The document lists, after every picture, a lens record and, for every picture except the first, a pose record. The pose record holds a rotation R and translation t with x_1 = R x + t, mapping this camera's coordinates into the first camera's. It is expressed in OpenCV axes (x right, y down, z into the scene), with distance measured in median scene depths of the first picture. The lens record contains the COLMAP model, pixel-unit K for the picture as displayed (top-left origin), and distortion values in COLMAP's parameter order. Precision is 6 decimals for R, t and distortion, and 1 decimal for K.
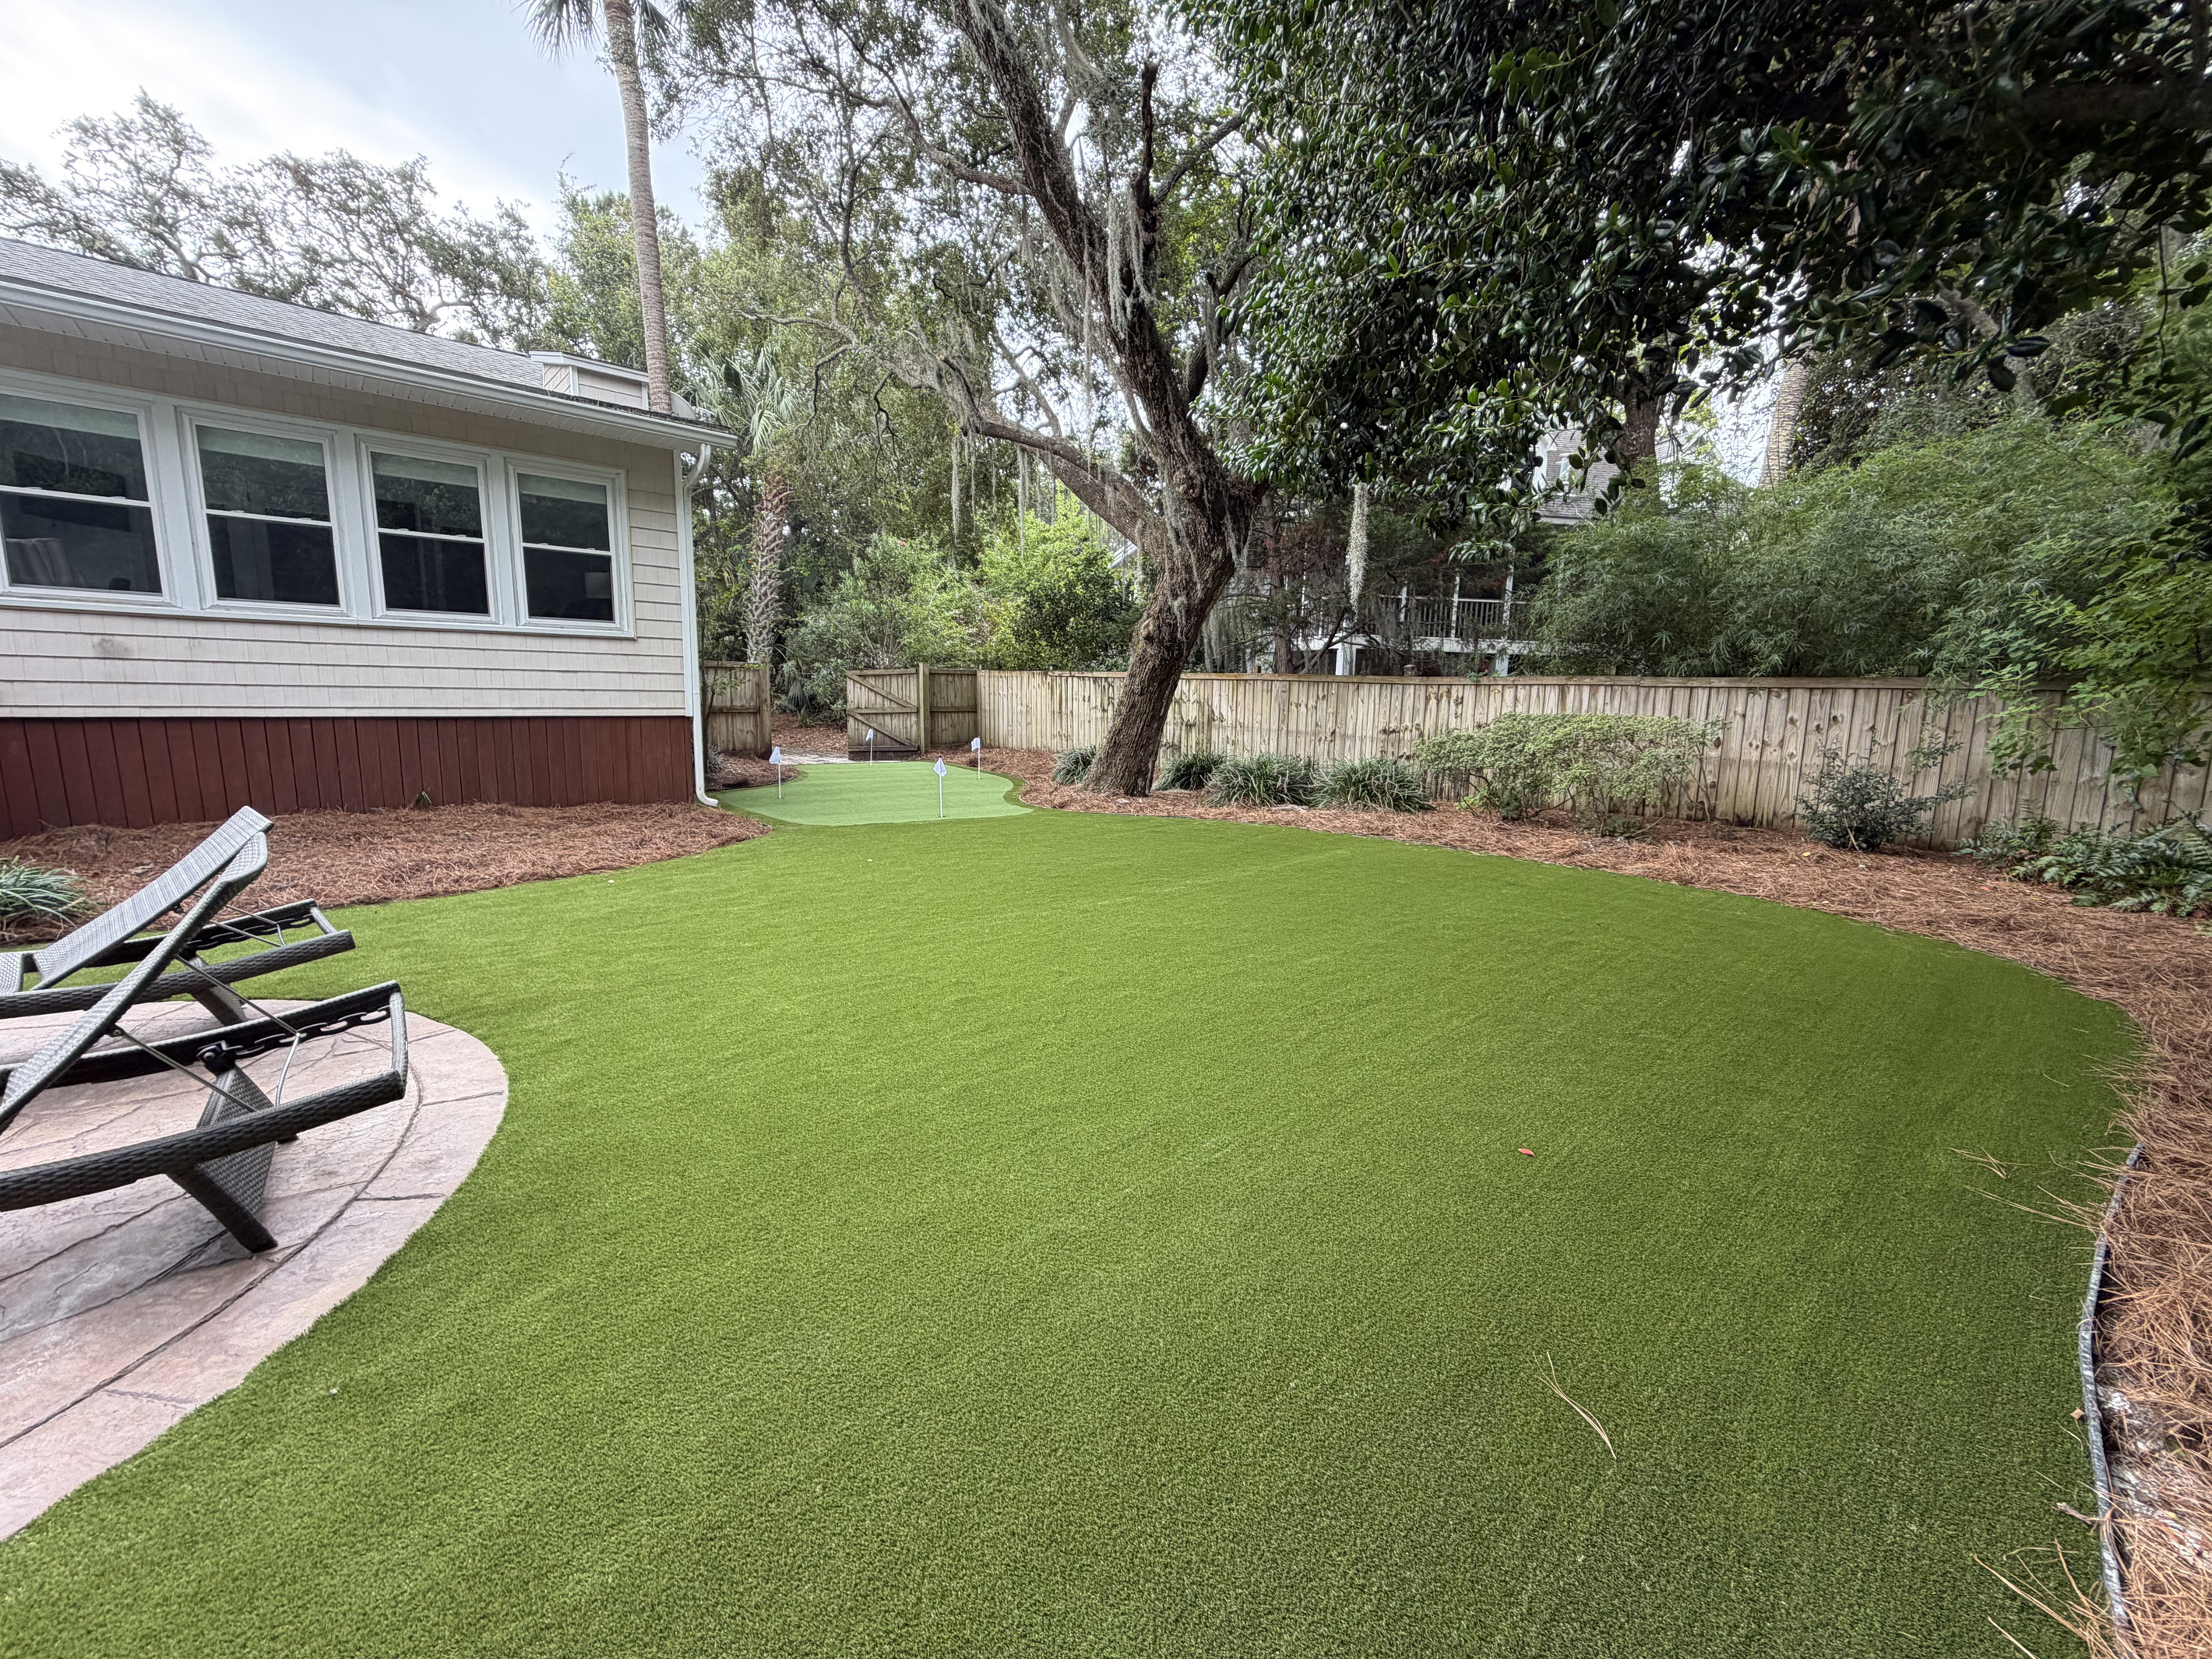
lens RADIAL K [[895.2, 0, 1103.1], [0, 895.2, 827.1], [0, 0, 1]] dist [0.000687, 0.000081]
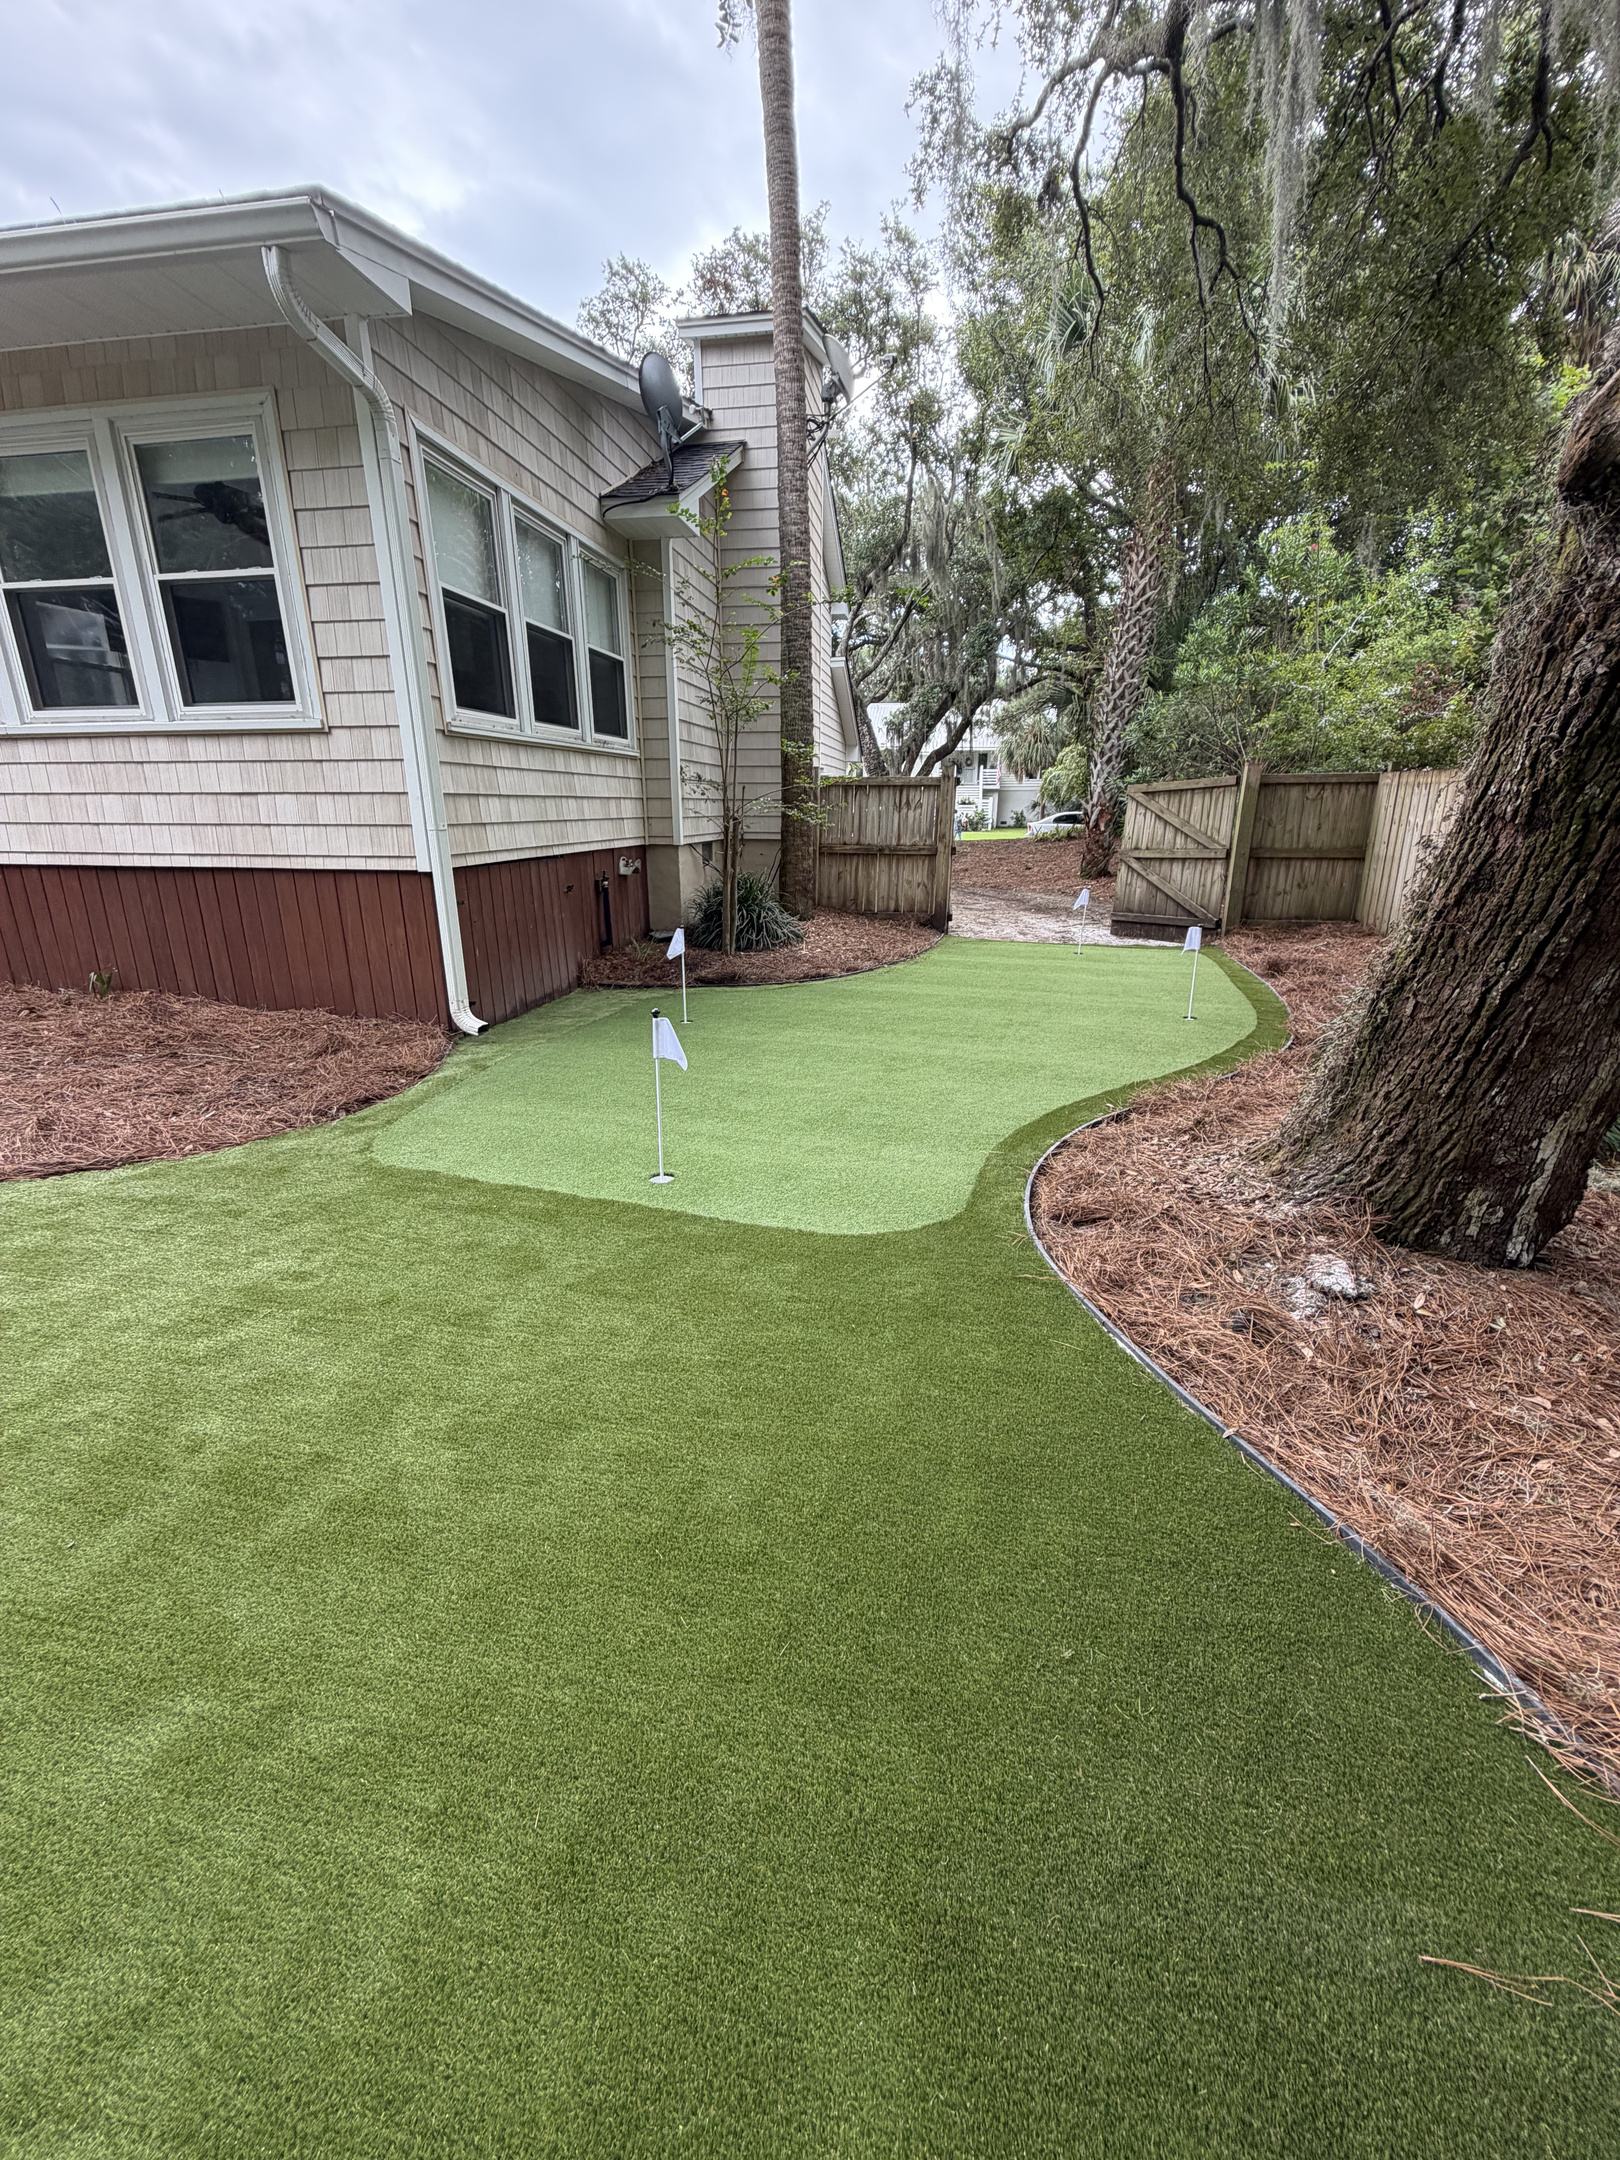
lens RADIAL K [[874.2, 0, 814.3], [0, 874.2, 1068.6], [0, 0, 1]] dist [0.000687, 0.000081]
pose [[0.626236, 0.204330, -0.752382, 0.130628], [-0.108154, 0.978482, 0.175714, -0.132482], [0.772096, -0.028665, 0.634860, 0.885182]]
